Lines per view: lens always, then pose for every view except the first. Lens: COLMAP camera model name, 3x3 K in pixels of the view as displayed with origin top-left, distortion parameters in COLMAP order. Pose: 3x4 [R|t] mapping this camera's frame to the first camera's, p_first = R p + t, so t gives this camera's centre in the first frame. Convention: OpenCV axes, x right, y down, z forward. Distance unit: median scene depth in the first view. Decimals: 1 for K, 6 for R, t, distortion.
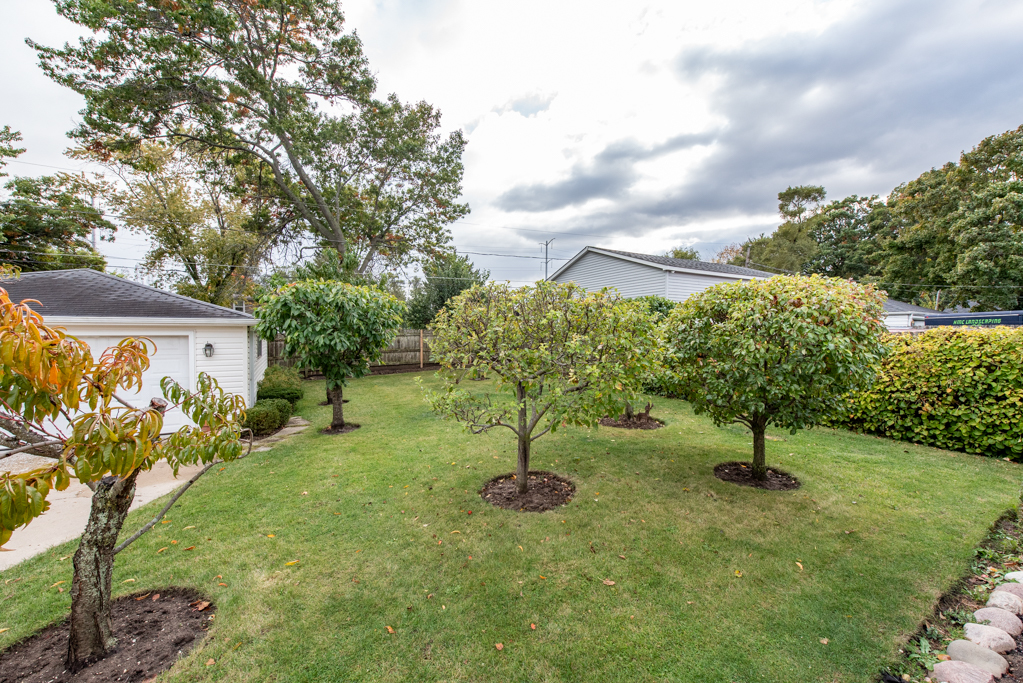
lens RADIAL K [[402.0, 0, 514.7], [0, 402.0, 340.7], [0, 0, 1]] dist [0.007971, 0.000432]
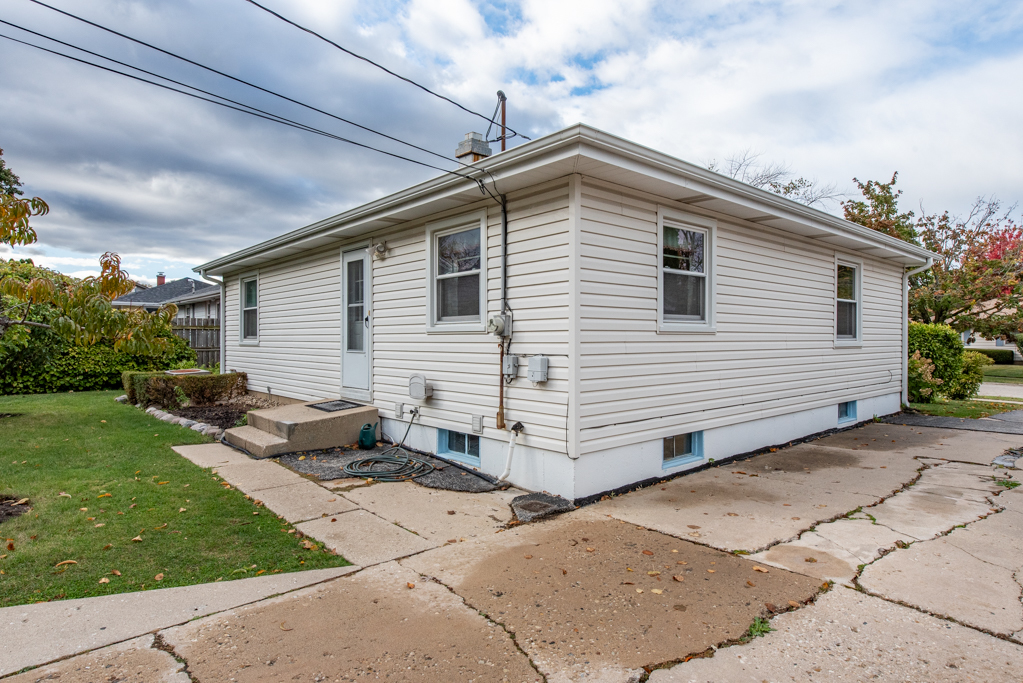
lens RADIAL K [[578.2, 0, 511.1], [0, 578.2, 339.7], [0, 0, 1]] dist [0.024918, 0.000393]
pose [[-0.216736, -0.006006, 0.976212, -0.549555], [0.017171, 0.999803, 0.009963, 0.037405], [-0.976079, 0.018922, -0.216590, -0.073147]]
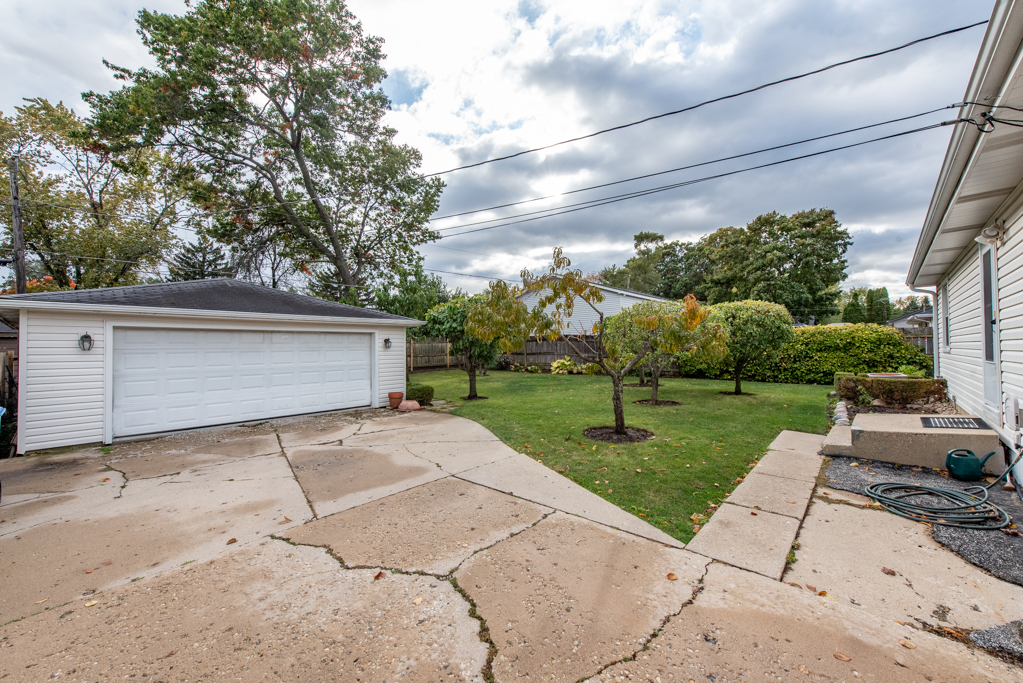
lens RADIAL K [[402.0, 0, 506.2], [0, 402.0, 336.2], [0, 0, 1]] dist [0.007971, 0.000432]
pose [[0.947966, -0.003186, 0.318357, -0.439630], [0.019653, 0.998628, -0.048527, 0.039679], [-0.317766, 0.052259, 0.946728, -0.229654]]
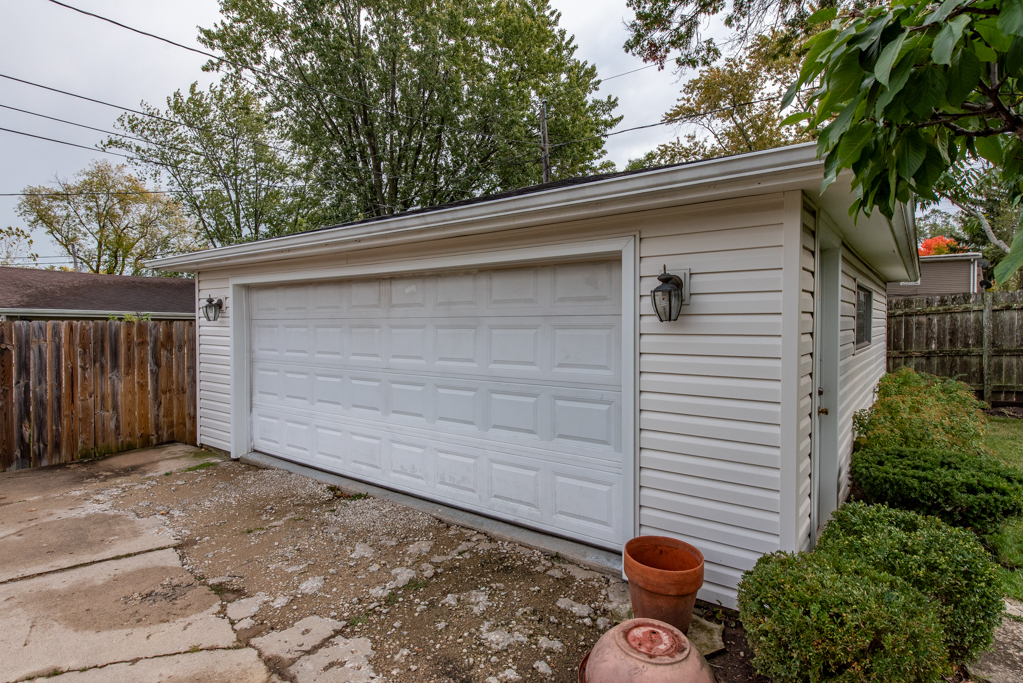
lens RADIAL K [[528.7, 0, 512.5], [0, 528.7, 332.6], [0, 0, 1]] dist [0.005119, 0.000011]
pose [[0.394958, 0.014989, -0.918577, -0.250500], [-0.019479, 0.999779, 0.007938, 0.025494], [0.918493, 0.014758, 0.395162, 0.408788]]
